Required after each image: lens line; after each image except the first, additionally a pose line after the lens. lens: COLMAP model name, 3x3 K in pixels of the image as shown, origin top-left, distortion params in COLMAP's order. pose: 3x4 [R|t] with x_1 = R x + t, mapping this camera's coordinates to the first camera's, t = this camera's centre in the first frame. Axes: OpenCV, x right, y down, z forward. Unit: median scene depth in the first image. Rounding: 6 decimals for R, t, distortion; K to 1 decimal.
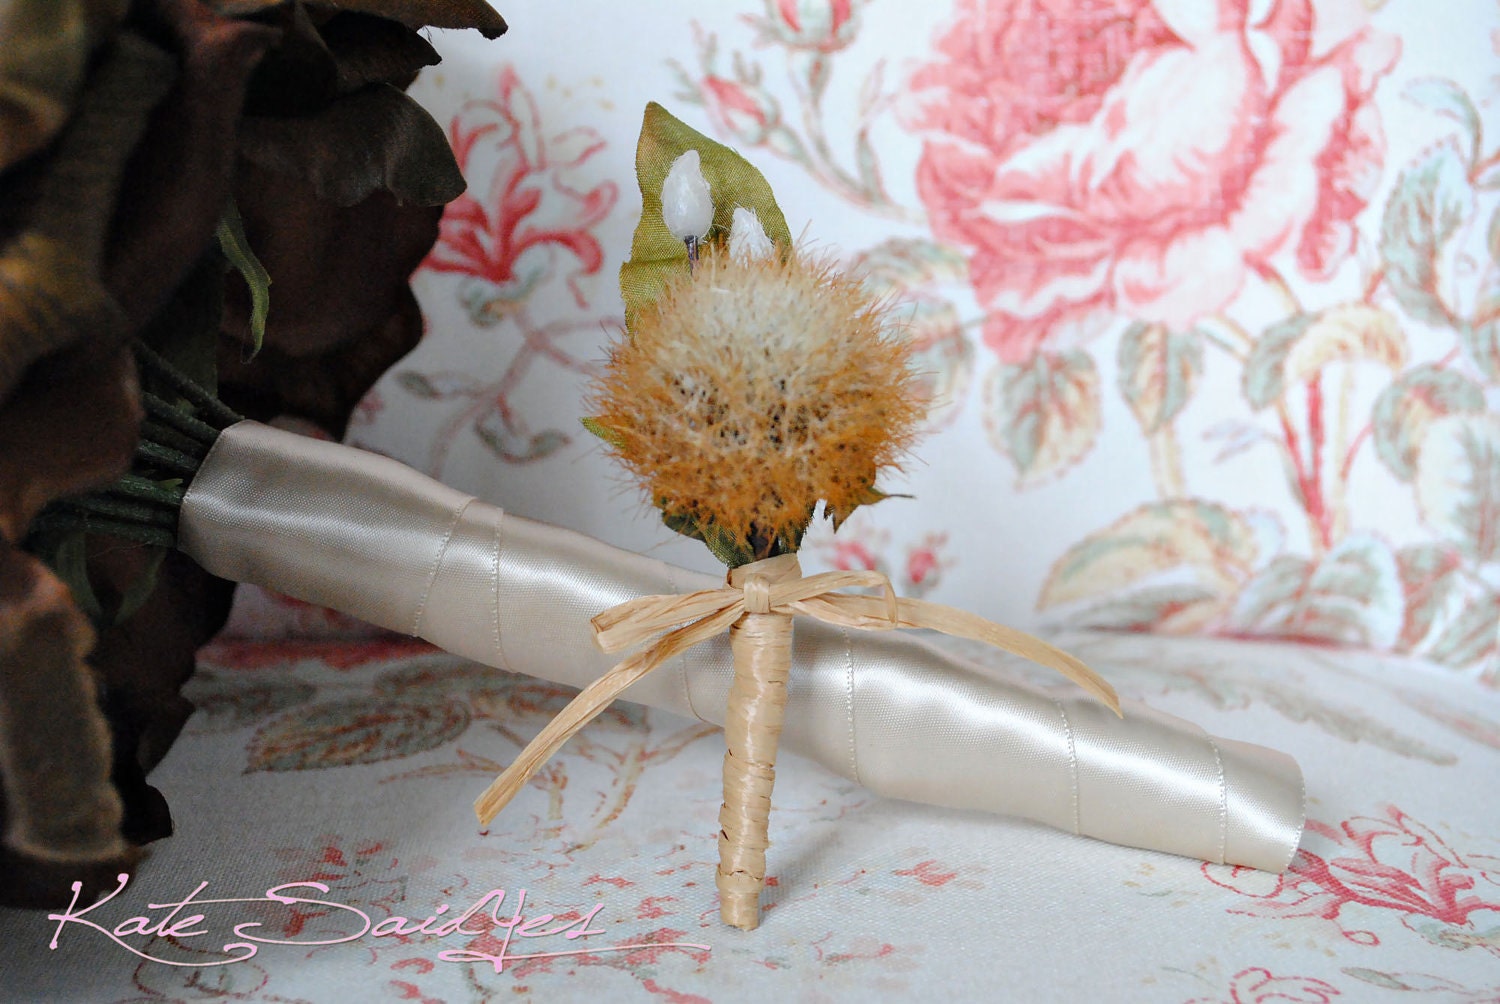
lens RADIAL K [[2389.2, 0, 750.5], [0, 2389.2, 527.5], [0, 0, 1]] dist [-0.047310, 0.099414]
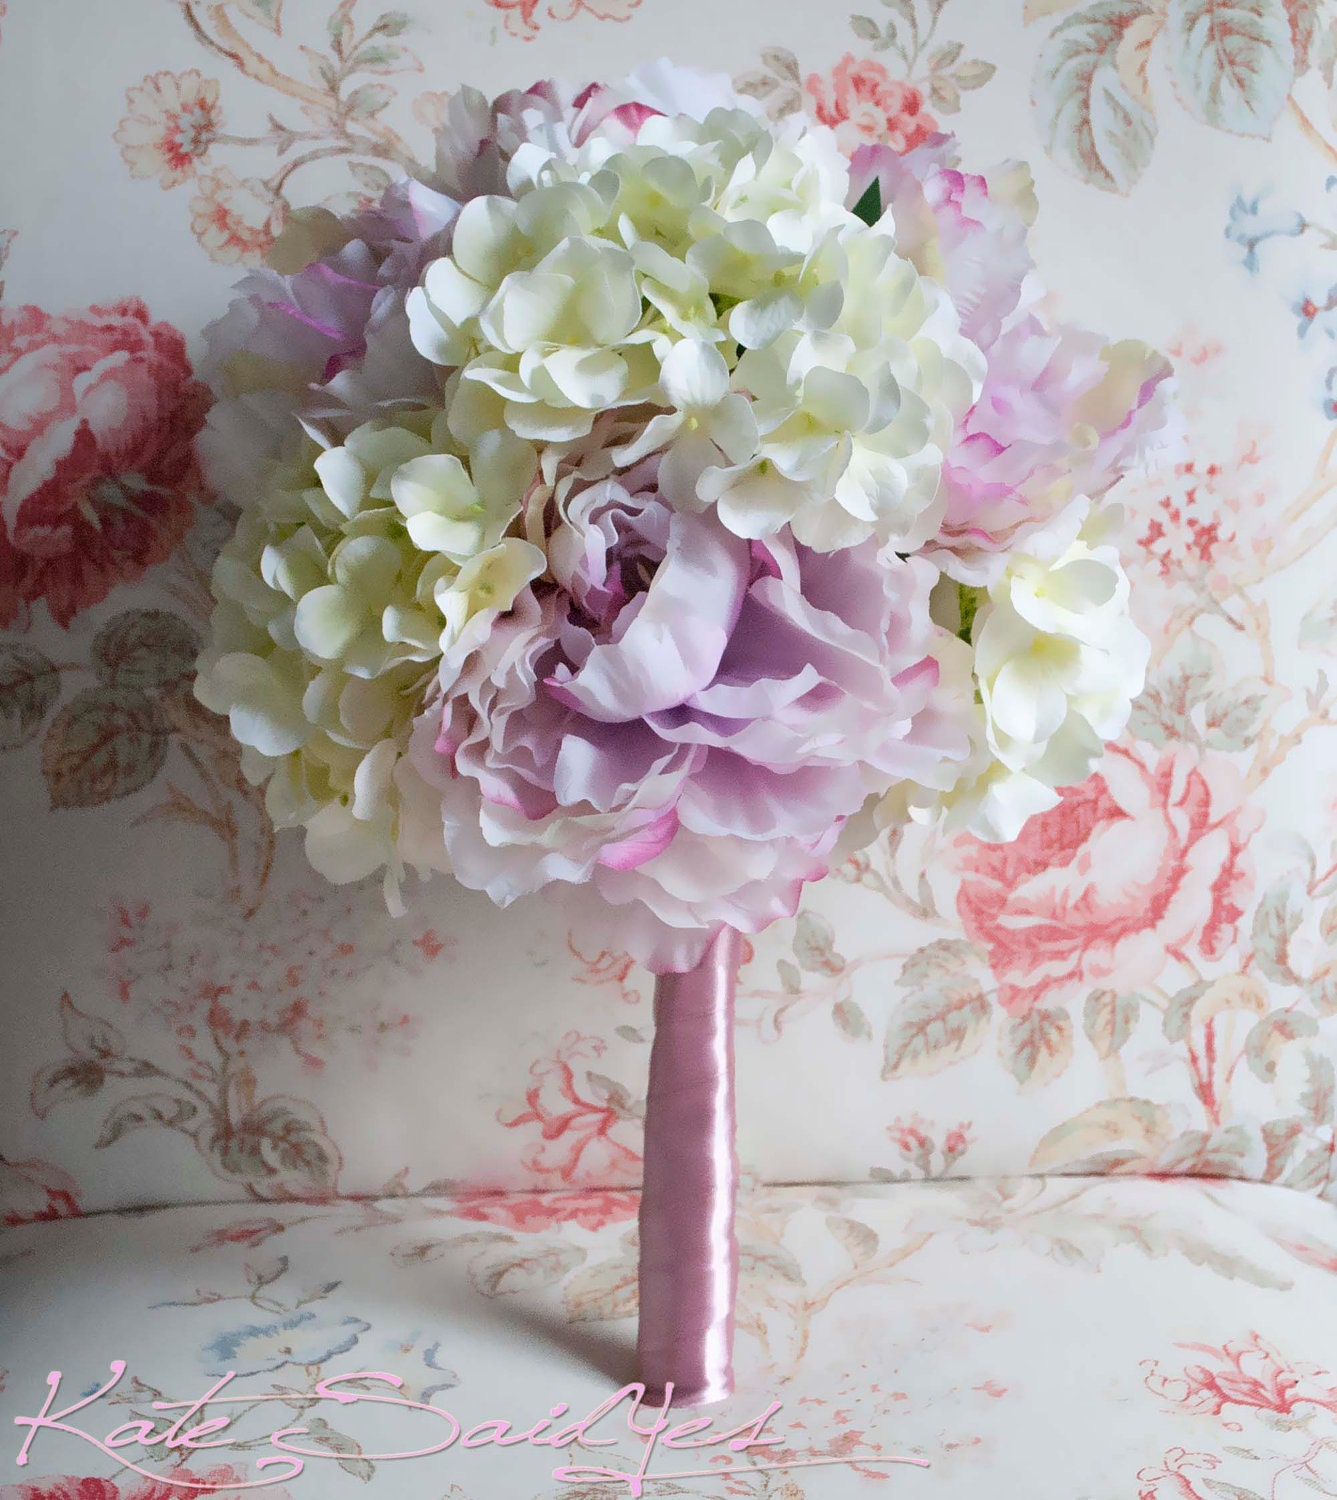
lens RADIAL K [[2643.2, 0, 846.3], [0, 2643.2, 746.4], [0, 0, 1]] dist [-0.038876, -0.134328]
pose [[0.995455, 0.000329, 0.095236, -0.163133], [-0.001531, 0.999920, 0.012548, -0.265867], [-0.095224, -0.012637, 0.995376, -0.688922]]
